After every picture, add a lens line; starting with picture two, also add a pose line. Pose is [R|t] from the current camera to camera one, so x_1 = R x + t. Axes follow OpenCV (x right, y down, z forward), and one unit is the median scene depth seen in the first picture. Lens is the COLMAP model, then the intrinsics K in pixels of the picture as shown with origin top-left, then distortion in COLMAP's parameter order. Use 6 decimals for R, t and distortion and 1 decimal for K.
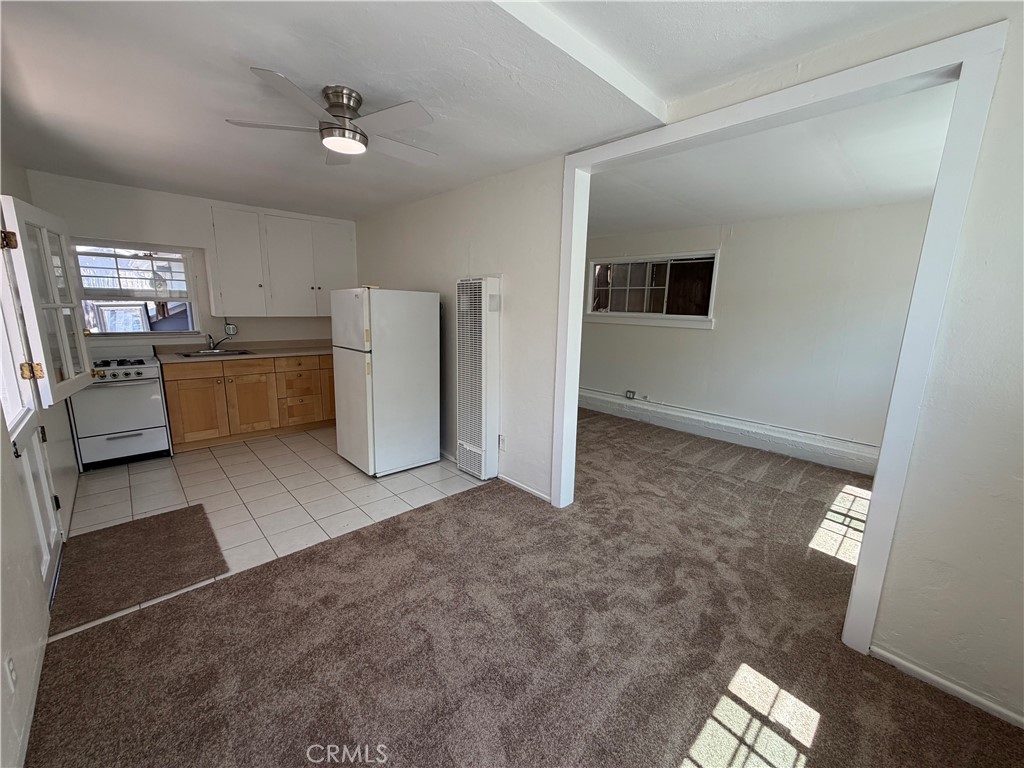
lens RADIAL K [[407.8, 0, 512.0], [0, 407.8, 384.0], [0, 0, 1]] dist [-0.002114, -0.000153]
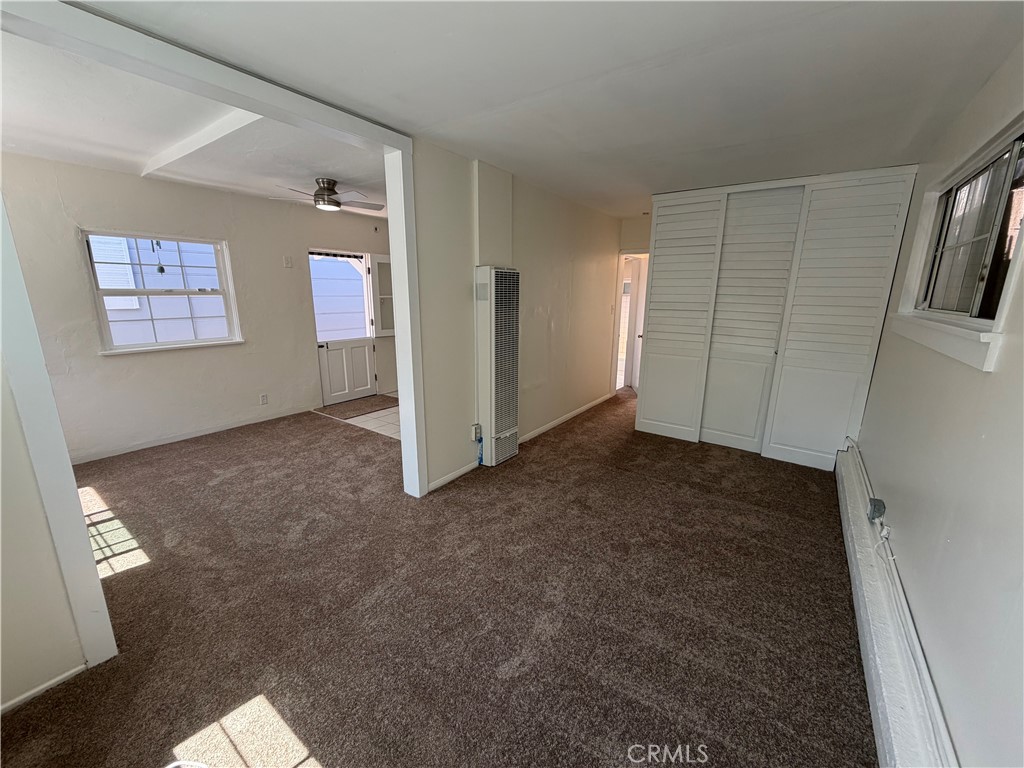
lens RADIAL K [[406.9, 0, 509.8], [0, 406.9, 384.5], [0, 0, 1]] dist [0.001454, -0.000019]
pose [[0.182359, 0.198147, -0.963059, 0.880965], [-0.190941, 0.967973, 0.163003, -0.139108], [0.964514, 0.154162, 0.214352, 0.795901]]
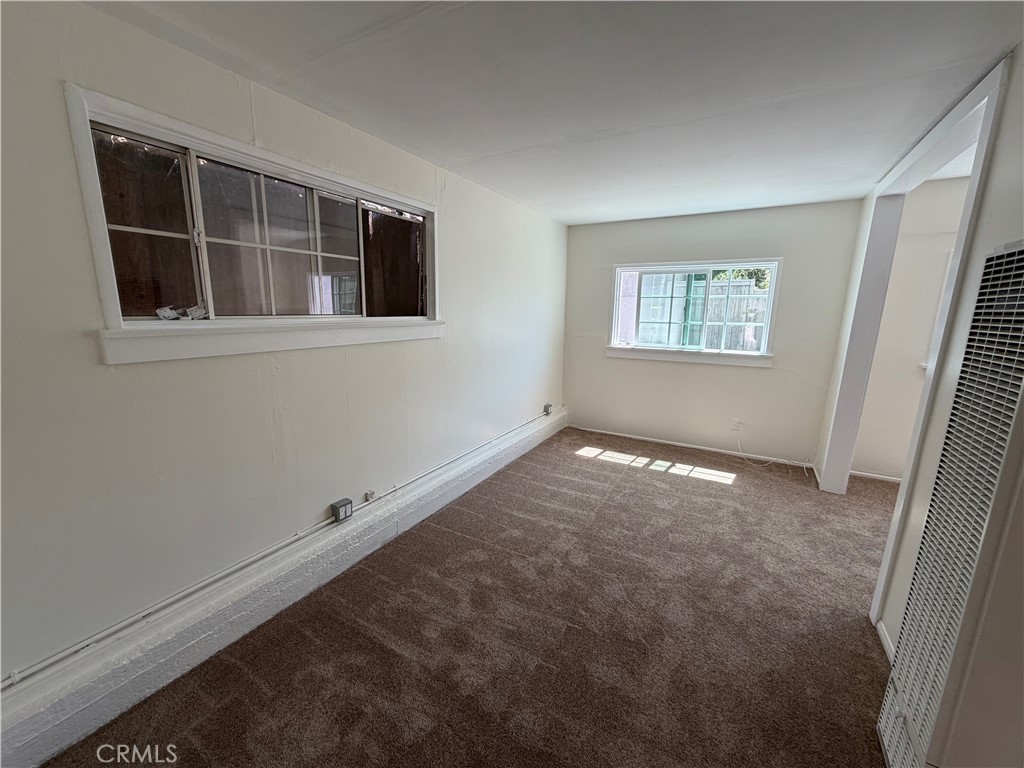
lens RADIAL K [[406.9, 0, 509.8], [0, 406.9, 384.5], [0, 0, 1]] dist [0.001454, -0.000019]
pose [[-0.273670, -0.211559, 0.938268, -0.183125], [0.158279, 0.952305, 0.260890, -0.267812], [-0.948711, 0.219906, -0.227131, 1.333737]]
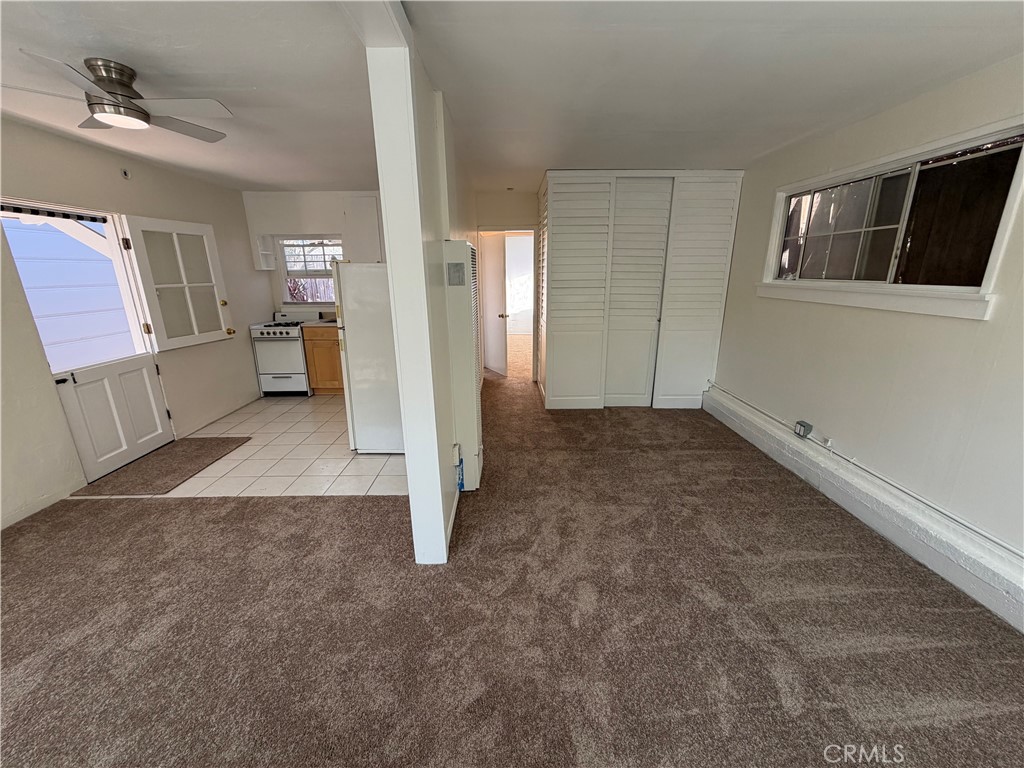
lens RADIAL K [[406.9, 0, 509.8], [0, 406.9, 384.5], [0, 0, 1]] dist [0.001454, -0.000019]
pose [[0.727620, 0.155696, -0.668077, 0.536940], [-0.103422, 0.987668, 0.117537, -0.087978], [0.678139, -0.016429, 0.734750, 0.468809]]
